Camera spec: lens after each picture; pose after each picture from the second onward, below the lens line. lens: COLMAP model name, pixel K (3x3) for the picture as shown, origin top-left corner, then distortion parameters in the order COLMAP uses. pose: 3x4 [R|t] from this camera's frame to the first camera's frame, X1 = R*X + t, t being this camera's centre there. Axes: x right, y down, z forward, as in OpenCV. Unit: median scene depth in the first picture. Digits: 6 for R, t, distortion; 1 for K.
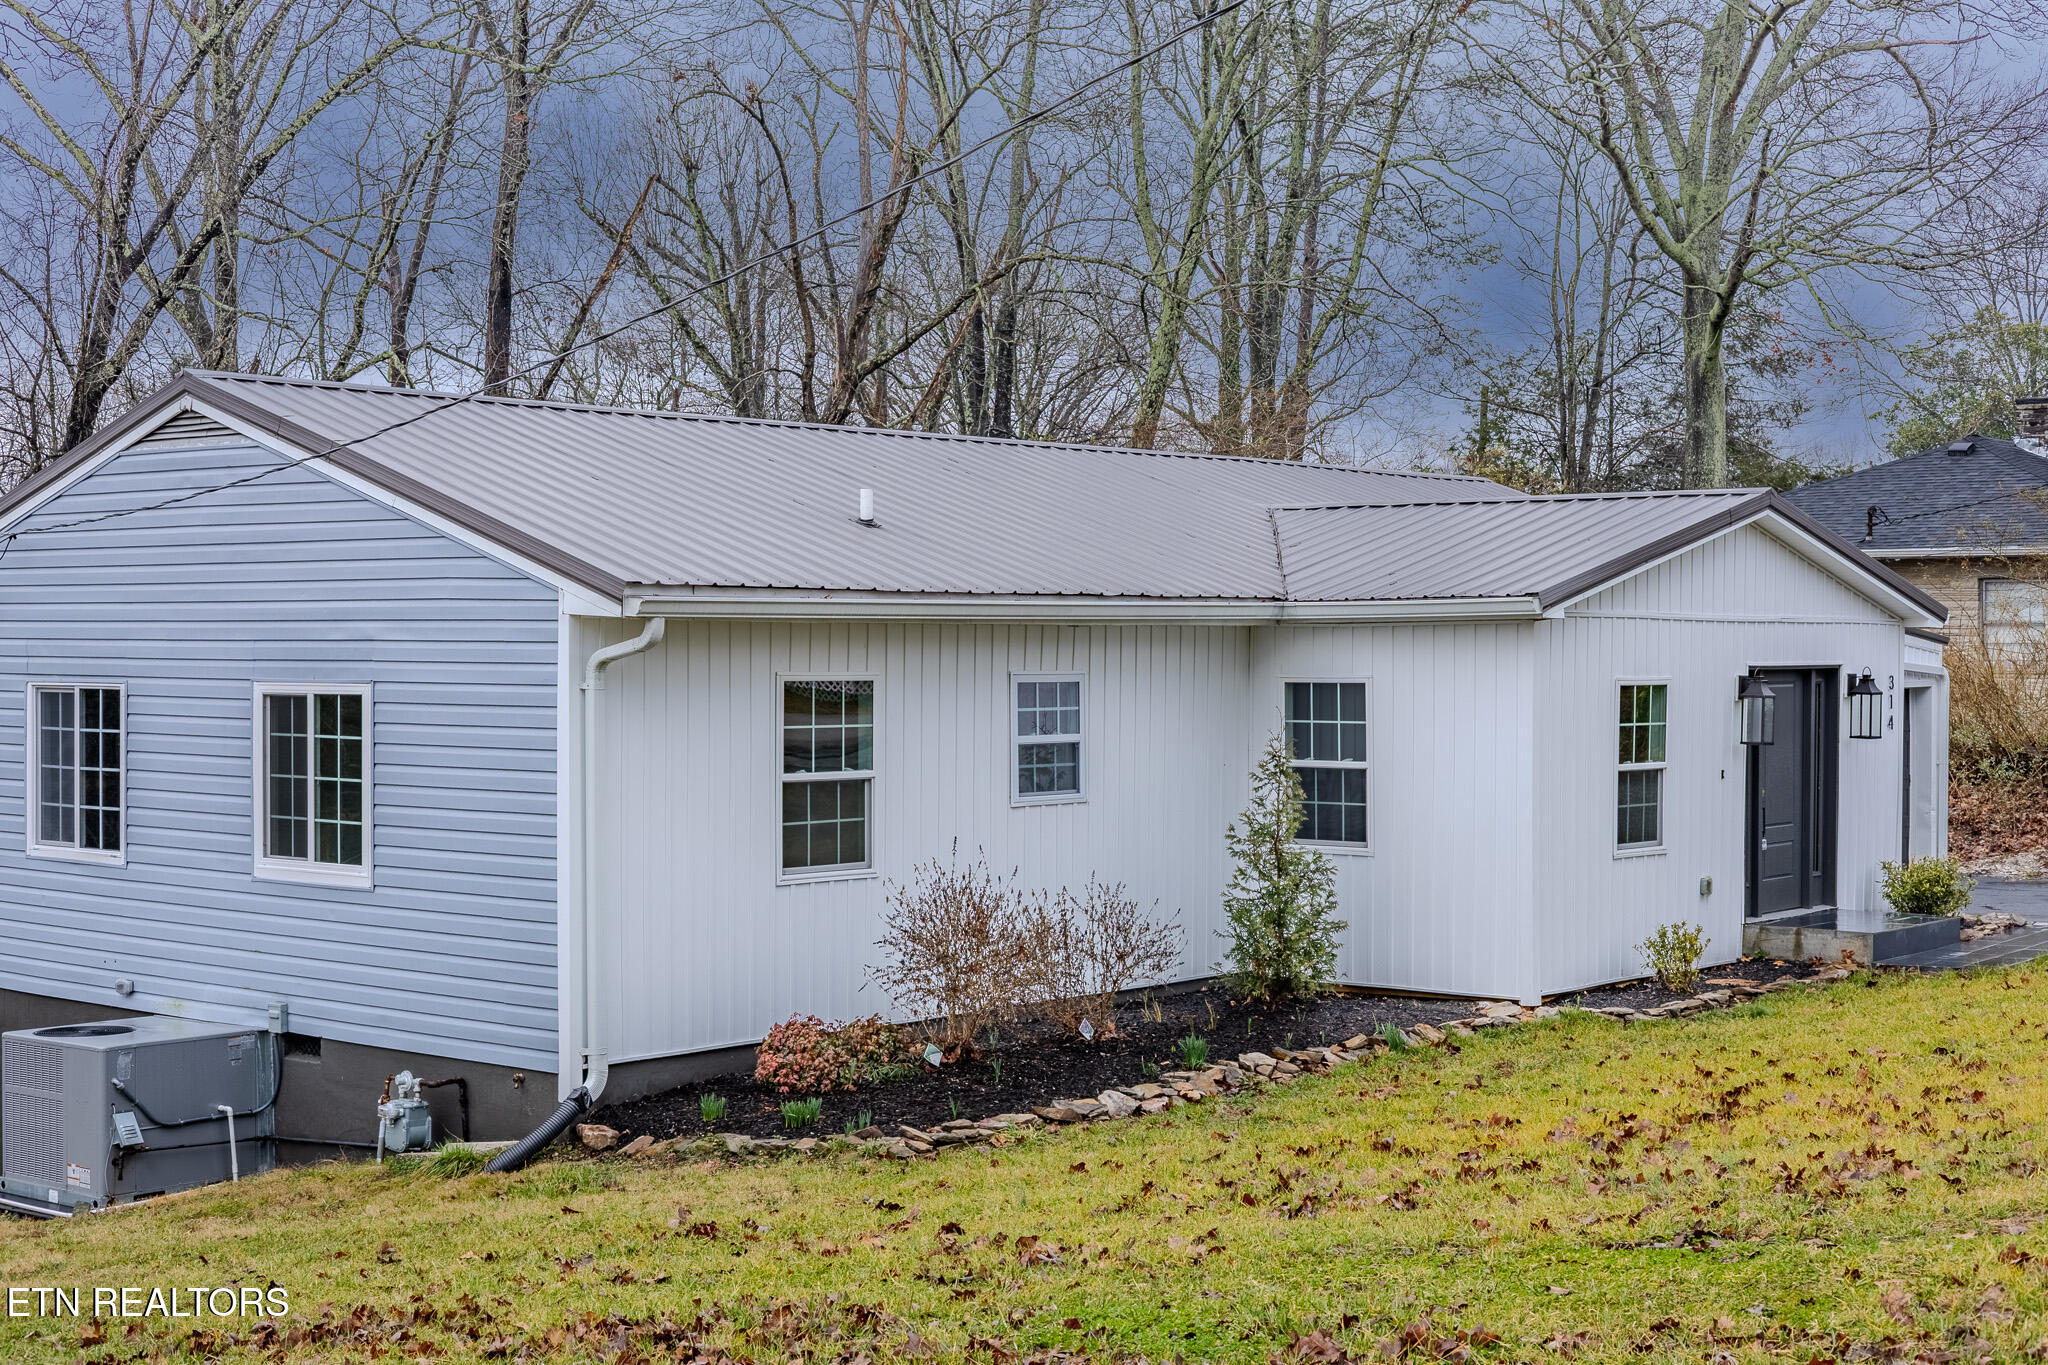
lens RADIAL K [[2808.8, 0, 1024.0], [0, 2808.8, 682.5], [0, 0, 1]] dist [0.110036, 0.016639]
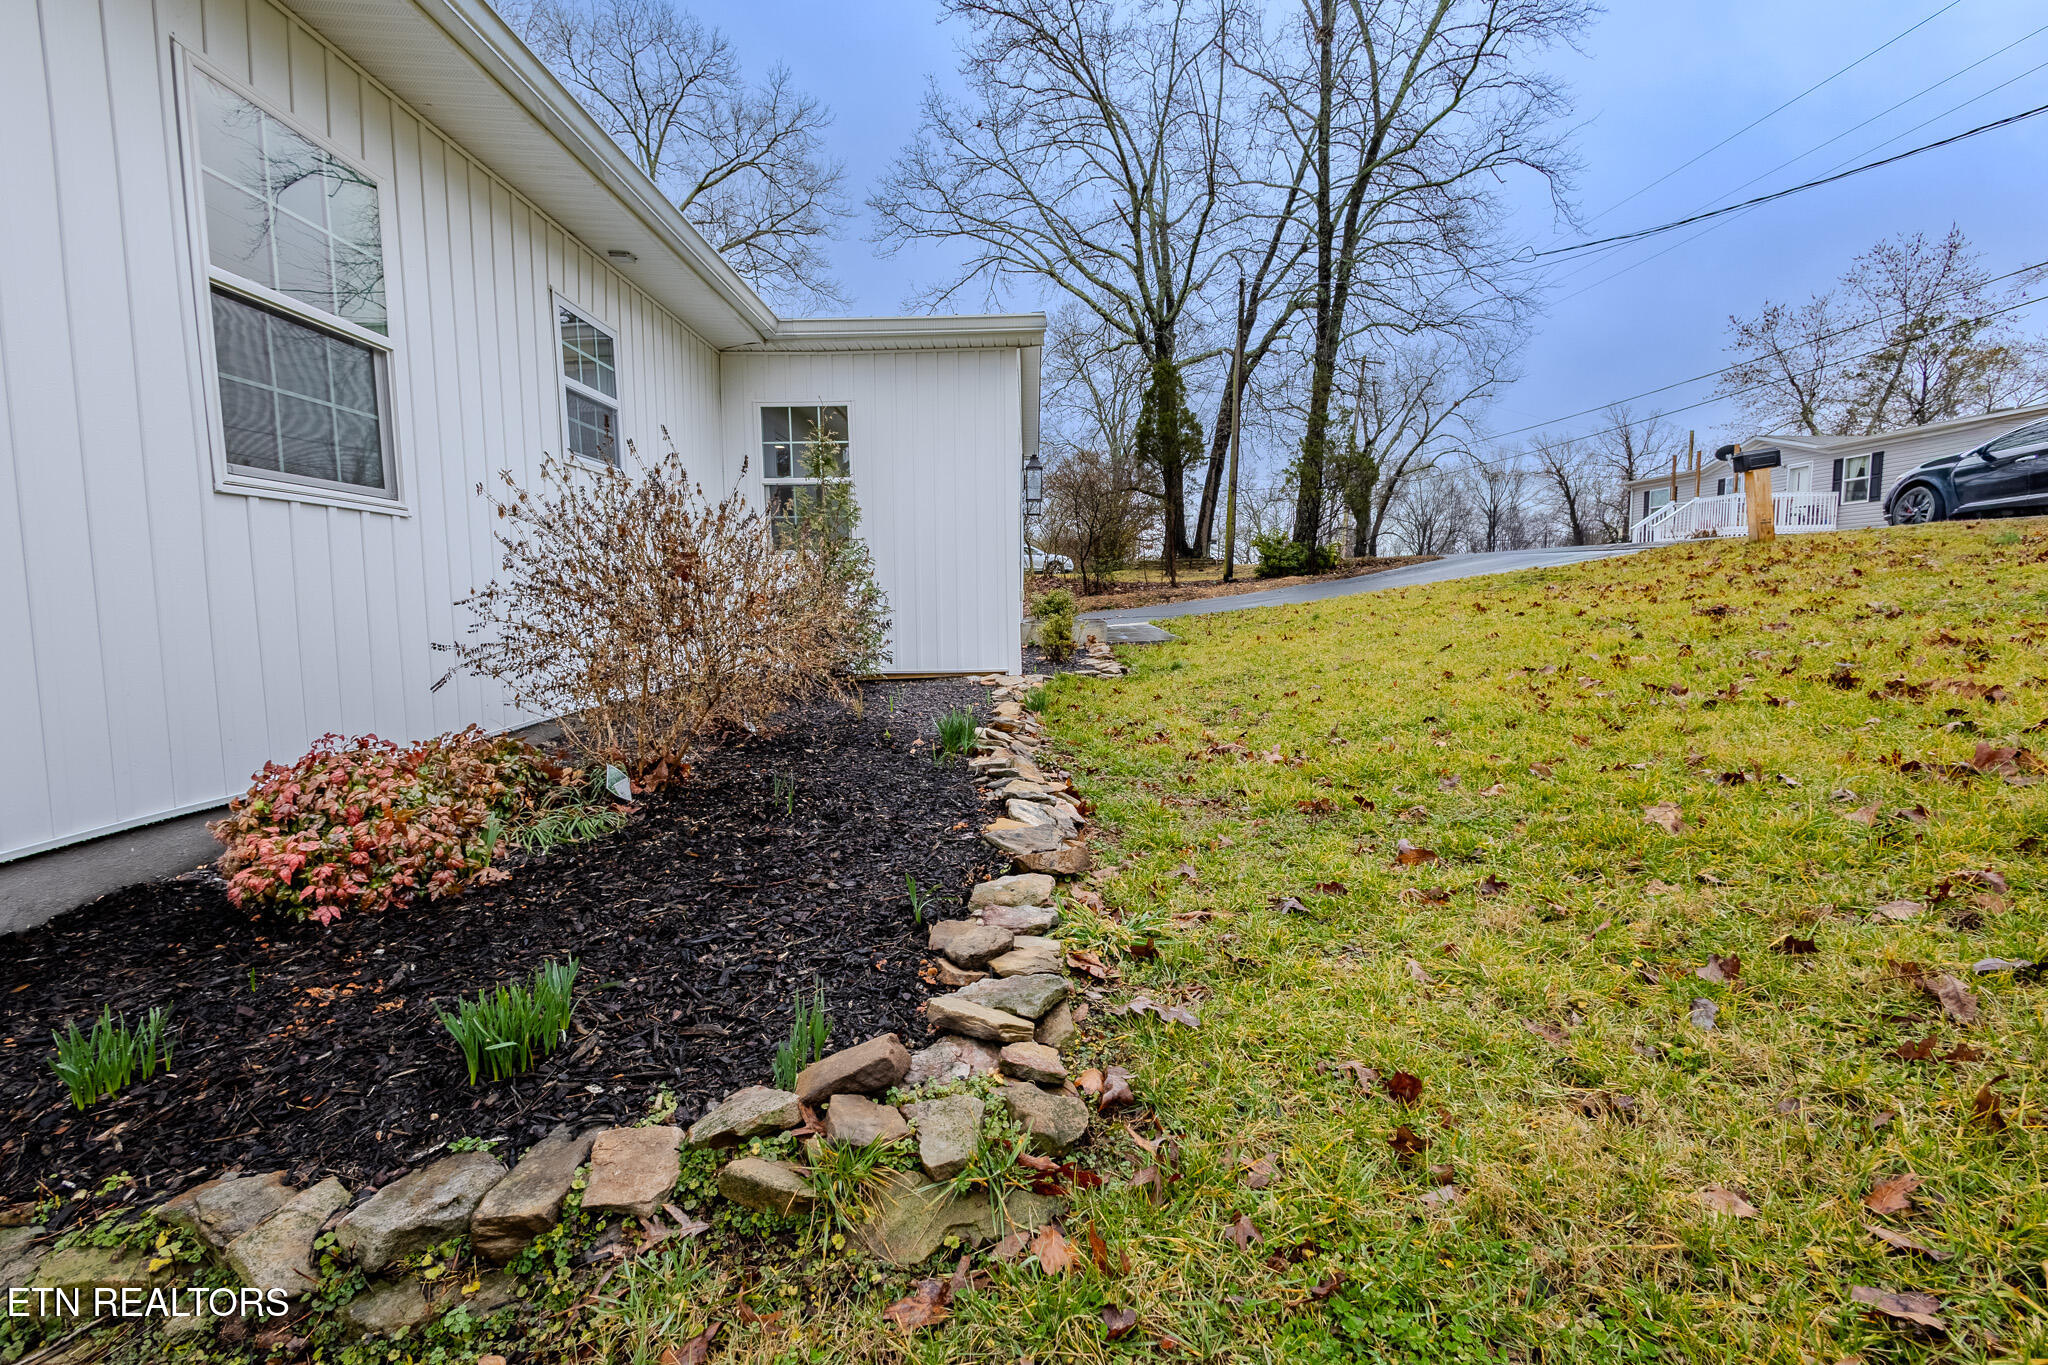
lens RADIAL K [[958.9, 0, 1024.0], [0, 958.9, 682.5], [0, 0, 1]] dist [0.016594, -0.000120]
pose [[0.769984, -0.068819, 0.634341, -0.093731], [0.021640, 0.996411, 0.081832, 0.099902], [-0.637696, -0.049282, 0.768710, 0.818346]]
